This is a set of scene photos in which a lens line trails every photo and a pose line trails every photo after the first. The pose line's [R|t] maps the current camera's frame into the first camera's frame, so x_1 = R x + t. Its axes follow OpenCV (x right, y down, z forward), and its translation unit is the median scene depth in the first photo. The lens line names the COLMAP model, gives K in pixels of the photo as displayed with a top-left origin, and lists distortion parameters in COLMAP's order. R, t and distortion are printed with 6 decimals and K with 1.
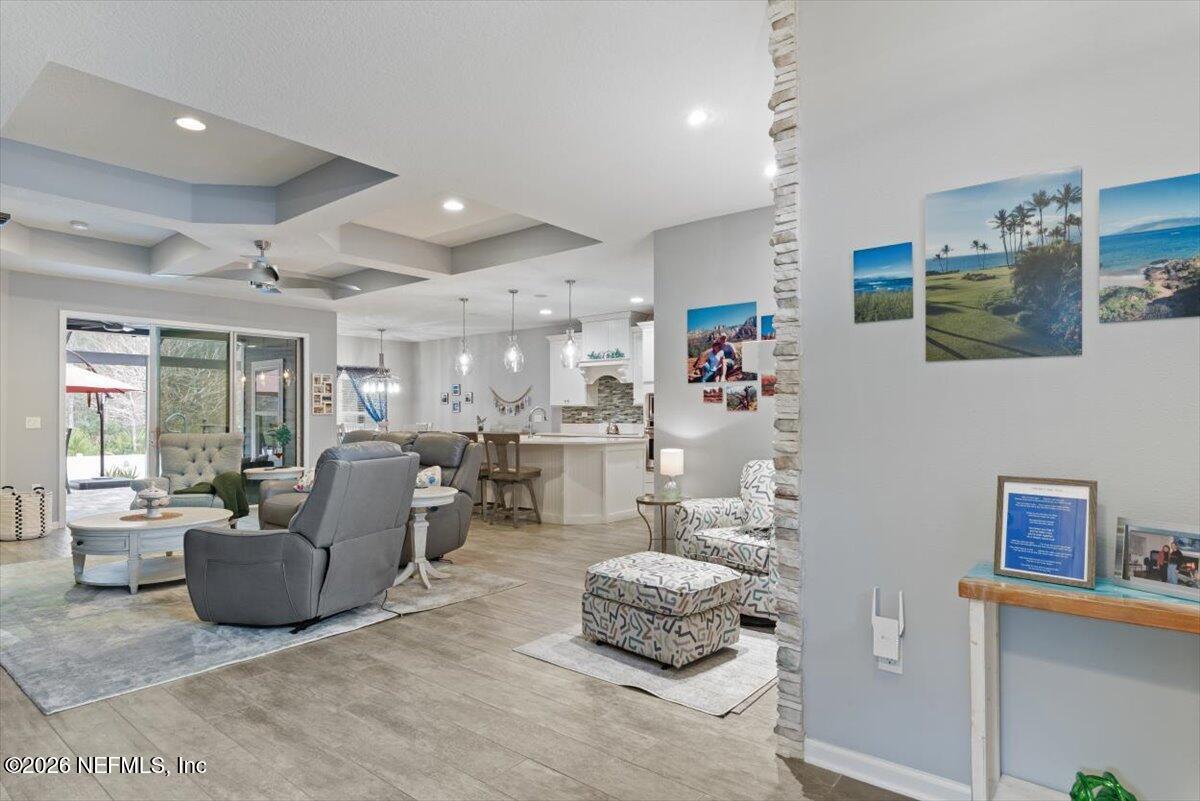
lens RADIAL K [[641.6, 0, 592.9], [0, 641.6, 404.9], [0, 0, 1]] dist [-0.002012, -0.000079]
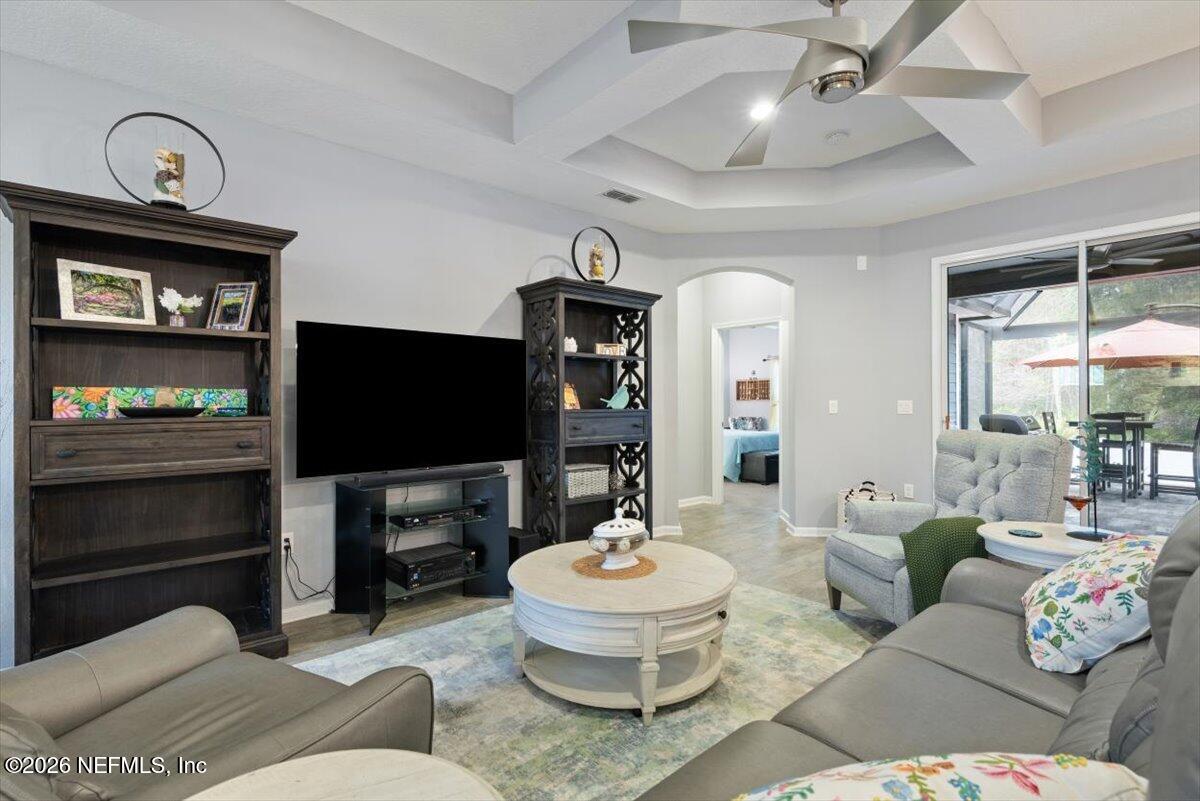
lens RADIAL K [[567.5, 0, 598.3], [0, 567.5, 400.8], [0, 0, 1]] dist [-0.001073, 0.000566]
pose [[-0.169259, 0.005595, -0.985556, -0.096580], [0.020409, 0.999789, 0.002171, 0.009951], [0.985360, -0.019747, -0.169337, 0.717293]]
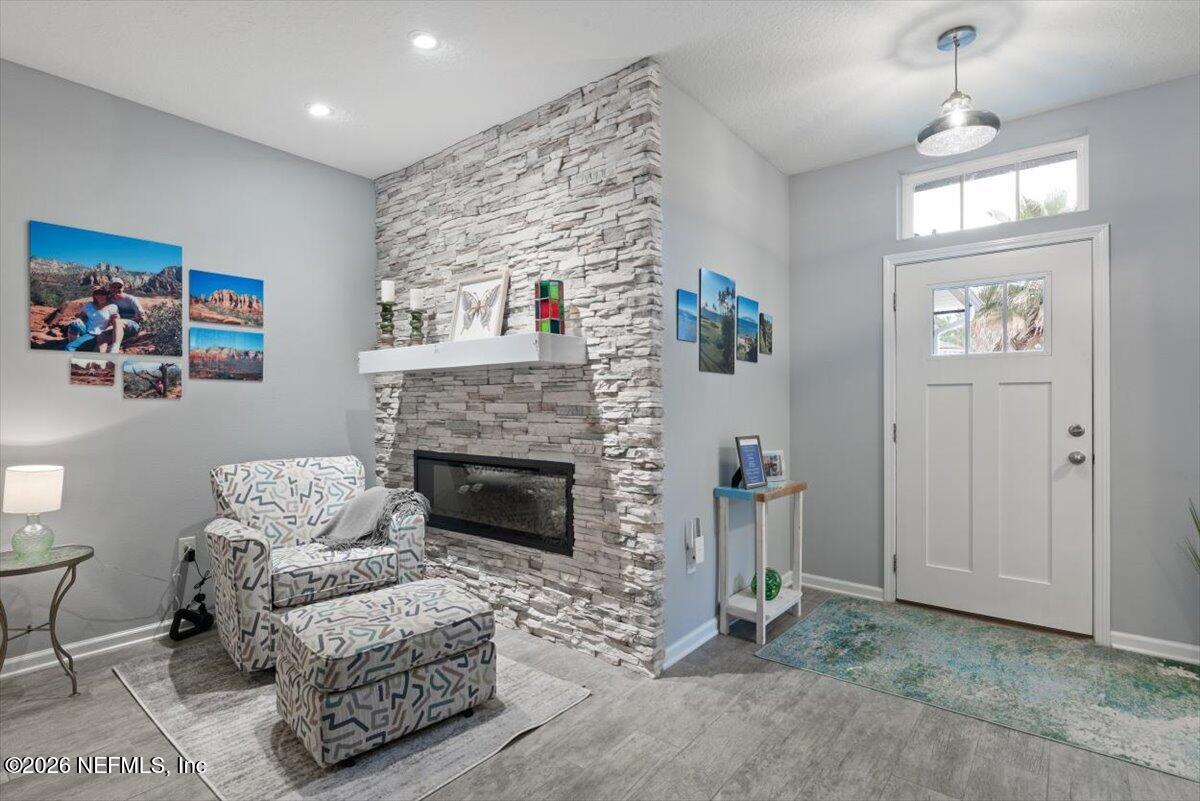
lens RADIAL K [[587.4, 0, 596.3], [0, 587.4, 402.2], [0, 0, 1]] dist [0.001300, 0.000576]
pose [[-0.001609, 0.007237, 0.999973, -0.269682], [-0.014745, 0.999865, -0.007260, 0.007210], [-0.999890, -0.014756, -0.001502, 0.357210]]
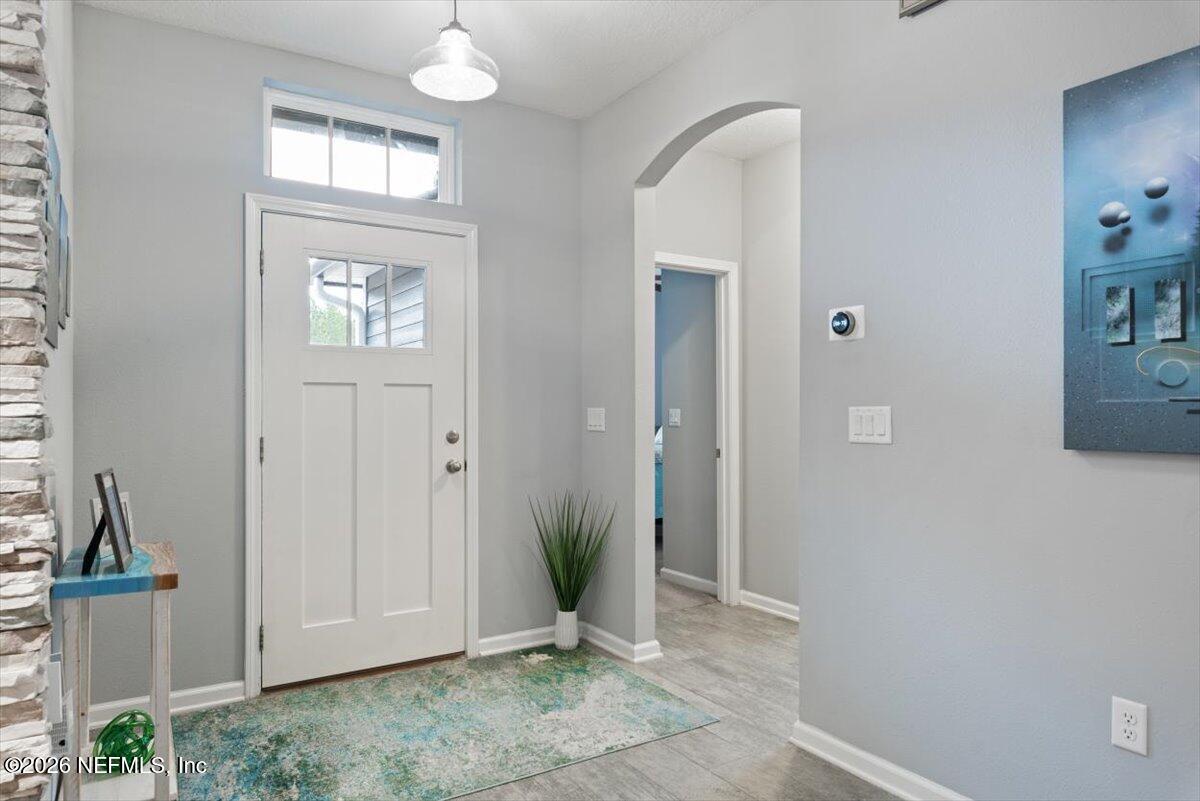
lens RADIAL K [[752.1, 0, 600.0], [0, 752.1, 400.5], [0, 0, 1]] dist [0.000885, -0.000650]
pose [[-0.946969, 0.009533, 0.321183, -0.103083], [0.000957, 0.999639, -0.026850, 0.008608], [-0.321323, -0.025119, -0.946637, 0.460649]]
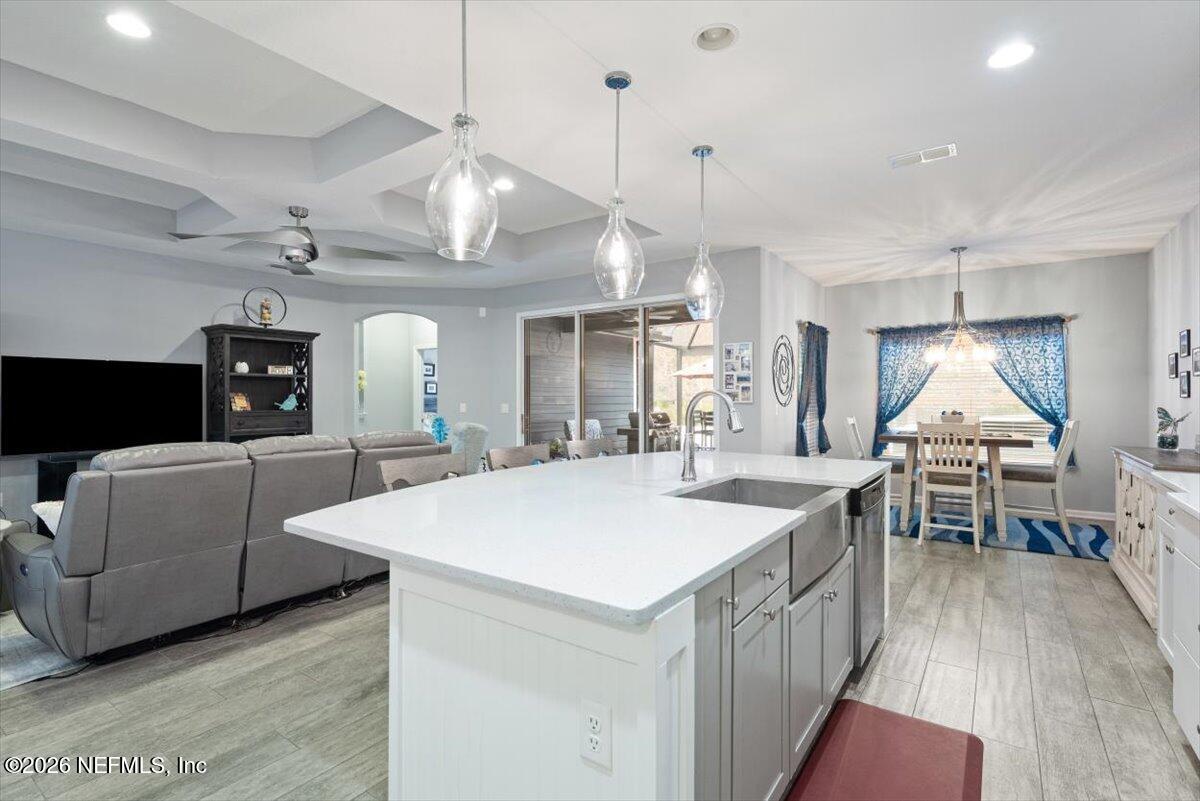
lens RADIAL K [[567.5, 0, 598.3], [0, 567.5, 400.8], [0, 0, 1]] dist [-0.001073, 0.000566]
pose [[0.066725, 0.007770, -0.997741, 0.229872], [0.018068, 0.999796, 0.008994, 0.006253], [0.997608, -0.018627, 0.066571, 1.073155]]
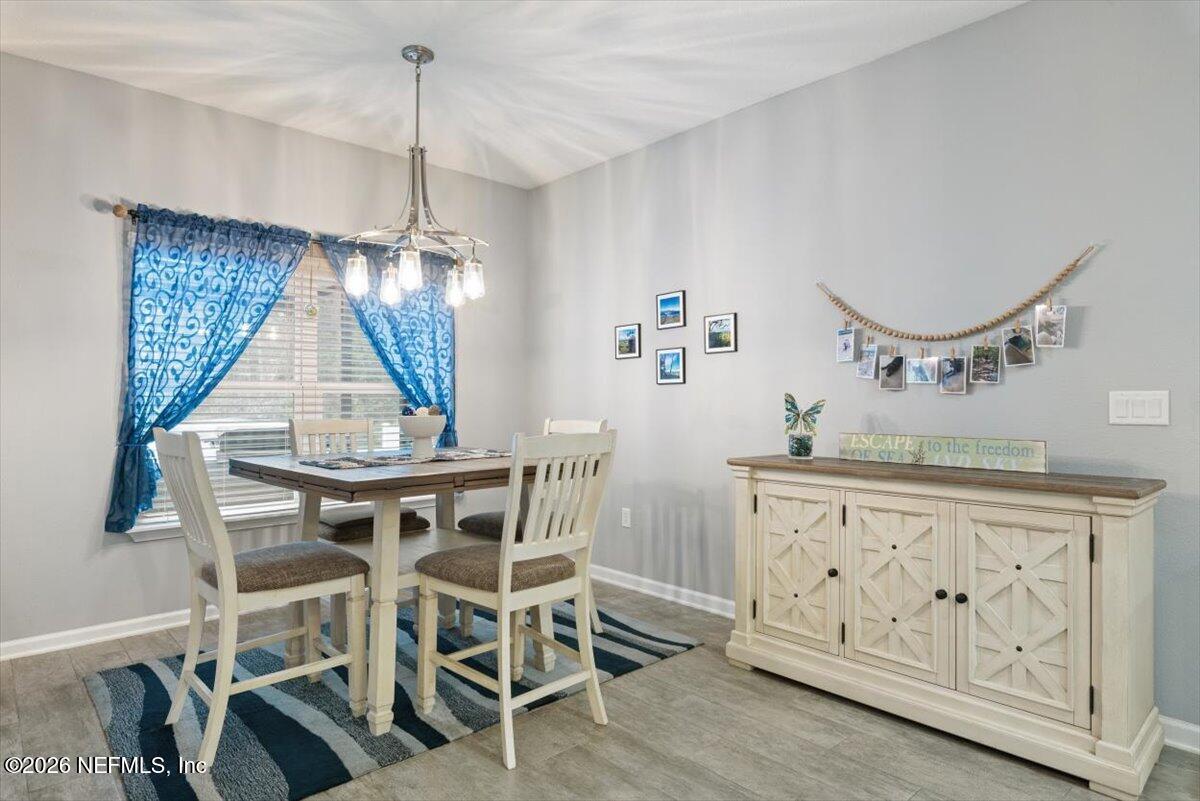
lens RADIAL K [[678.5, 0, 598.6], [0, 678.5, 401.4], [0, 0, 1]] dist [-0.001804, 0.001675]
pose [[0.988573, 0.004360, -0.150678, -0.356163], [-0.001810, 0.999853, 0.017060, 0.025815], [0.150730, -0.016592, 0.988436, 1.218997]]
